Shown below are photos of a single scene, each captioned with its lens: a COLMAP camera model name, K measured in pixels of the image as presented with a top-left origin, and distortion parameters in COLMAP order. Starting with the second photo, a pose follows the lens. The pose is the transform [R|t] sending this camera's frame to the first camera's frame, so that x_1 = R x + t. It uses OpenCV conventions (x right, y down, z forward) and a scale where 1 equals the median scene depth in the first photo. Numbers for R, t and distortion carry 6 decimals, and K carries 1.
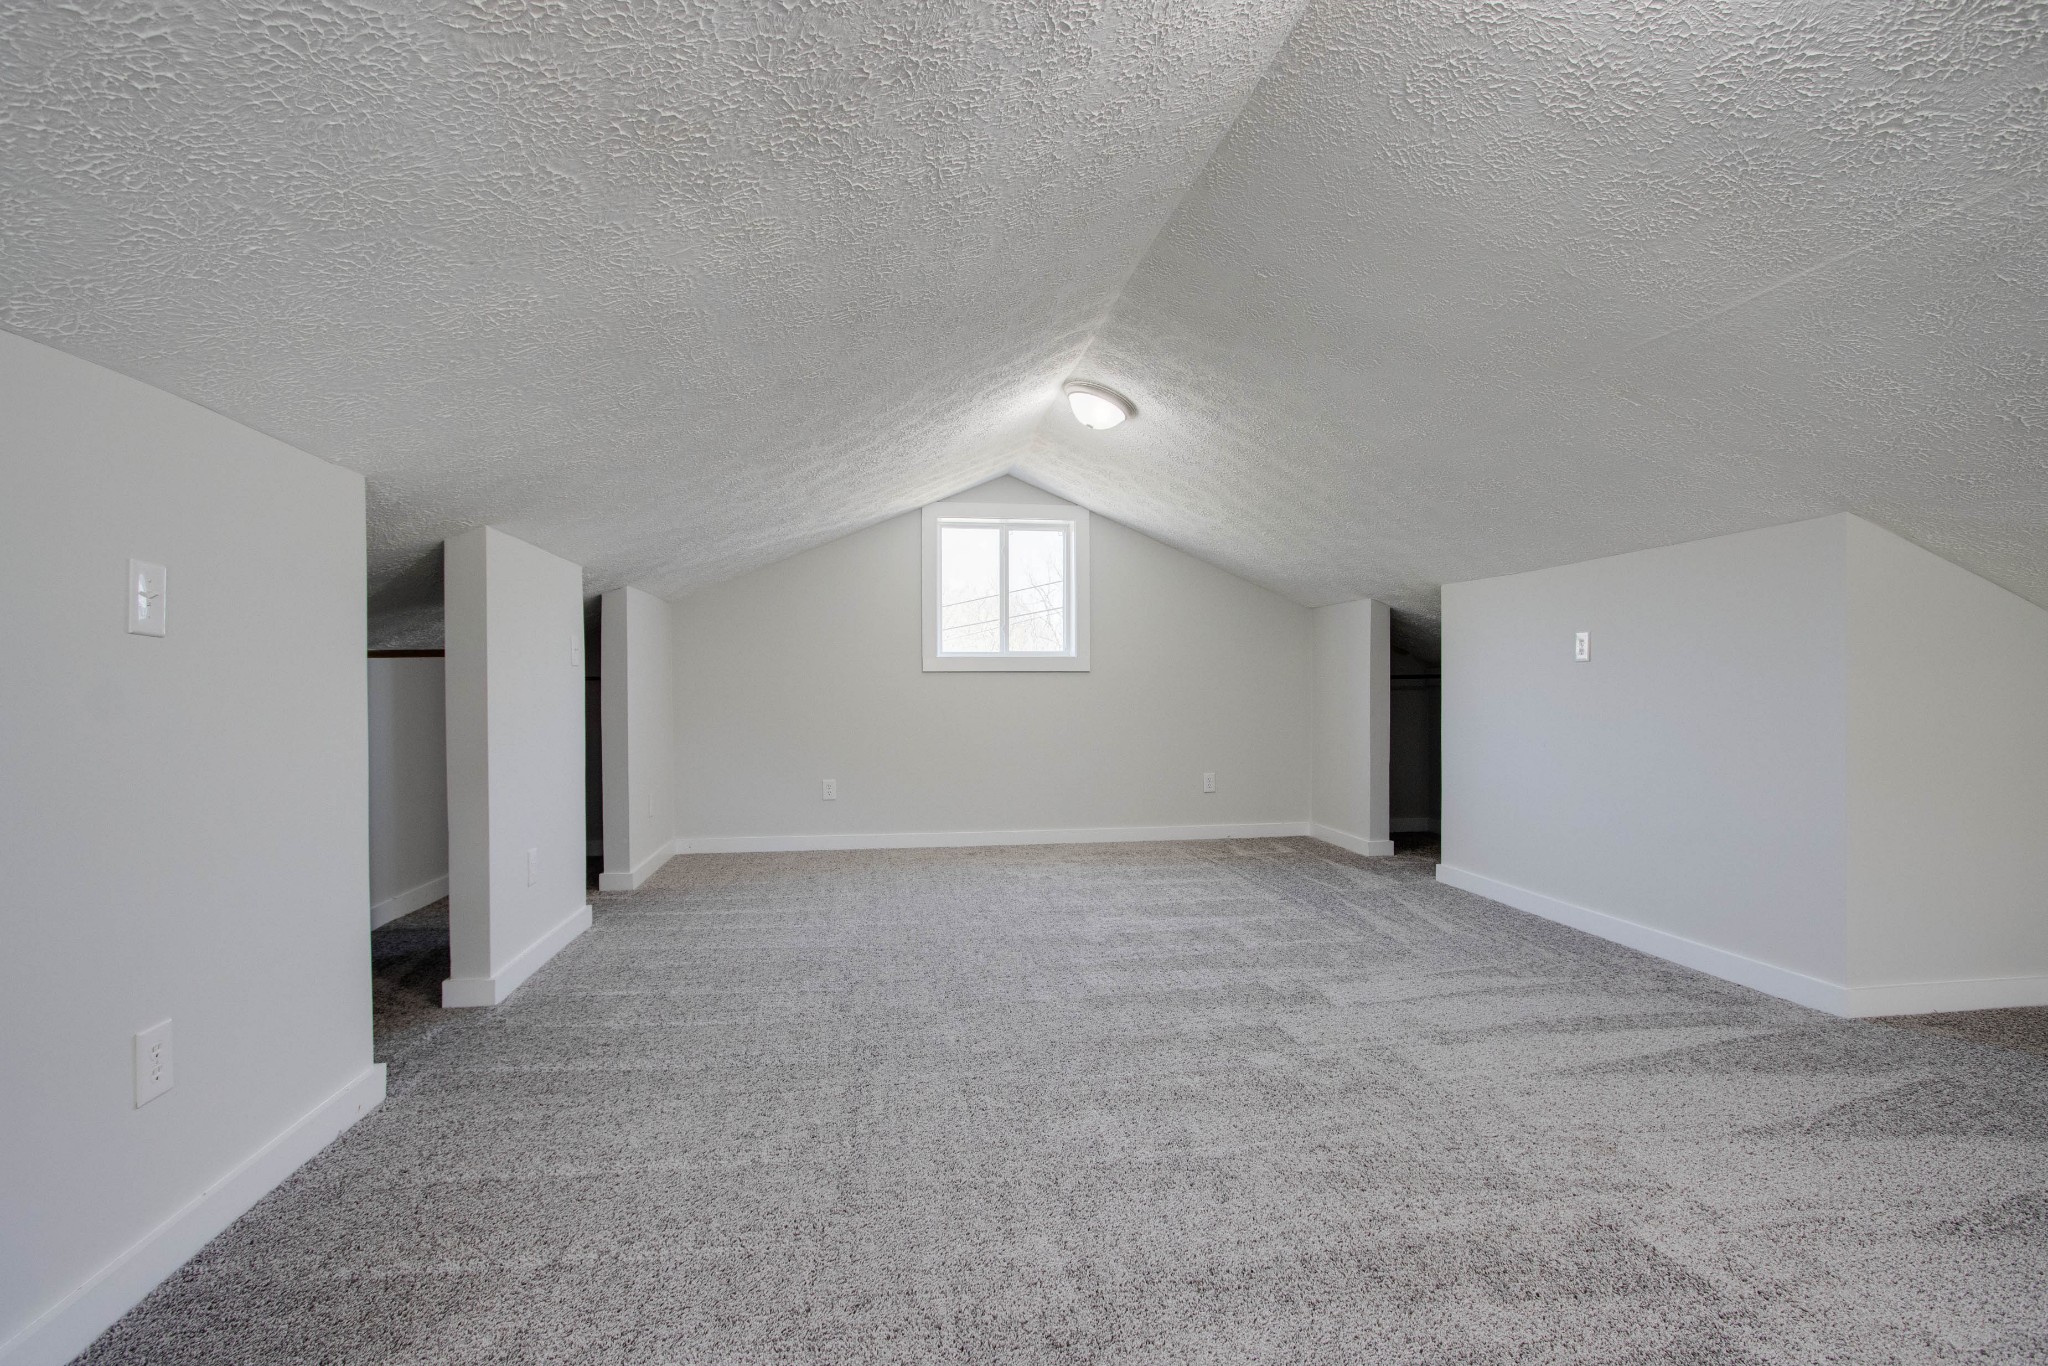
lens RADIAL K [[946.1, 0, 1095.3], [0, 946.1, 692.0], [0, 0, 1]] dist [-0.017126, 0.002939]
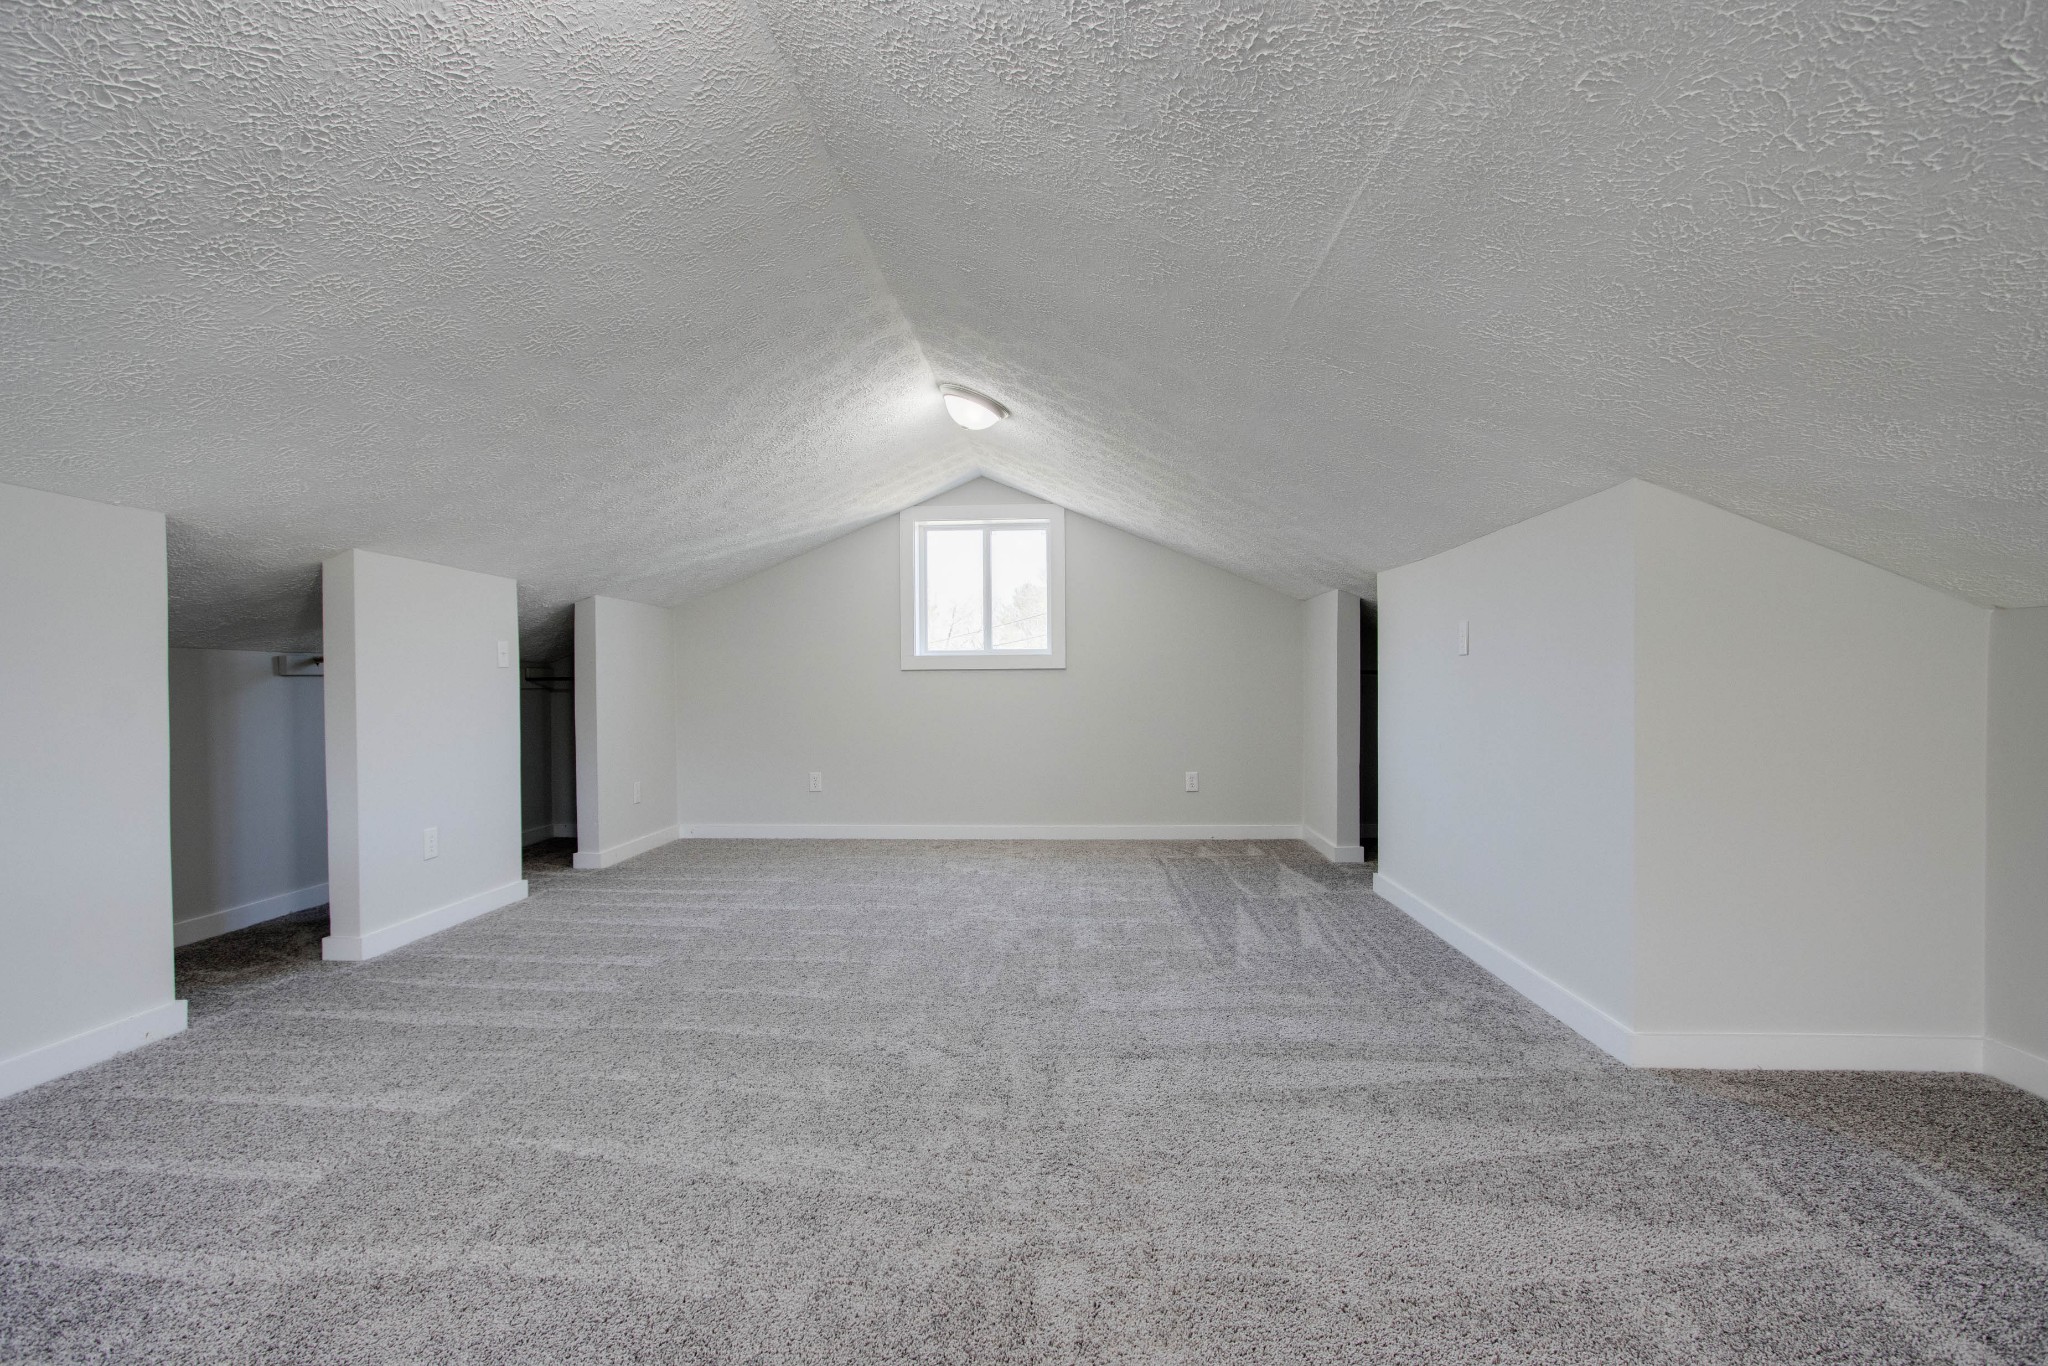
lens RADIAL K [[946.1, 0, 1083.3], [0, 946.1, 693.1], [0, 0, 1]] dist [-0.017126, 0.002939]
pose [[0.978160, -0.002494, -0.207836, 0.357663], [0.003545, 0.999983, 0.004685, -0.000857], [0.207821, -0.005320, 0.978152, 0.037849]]
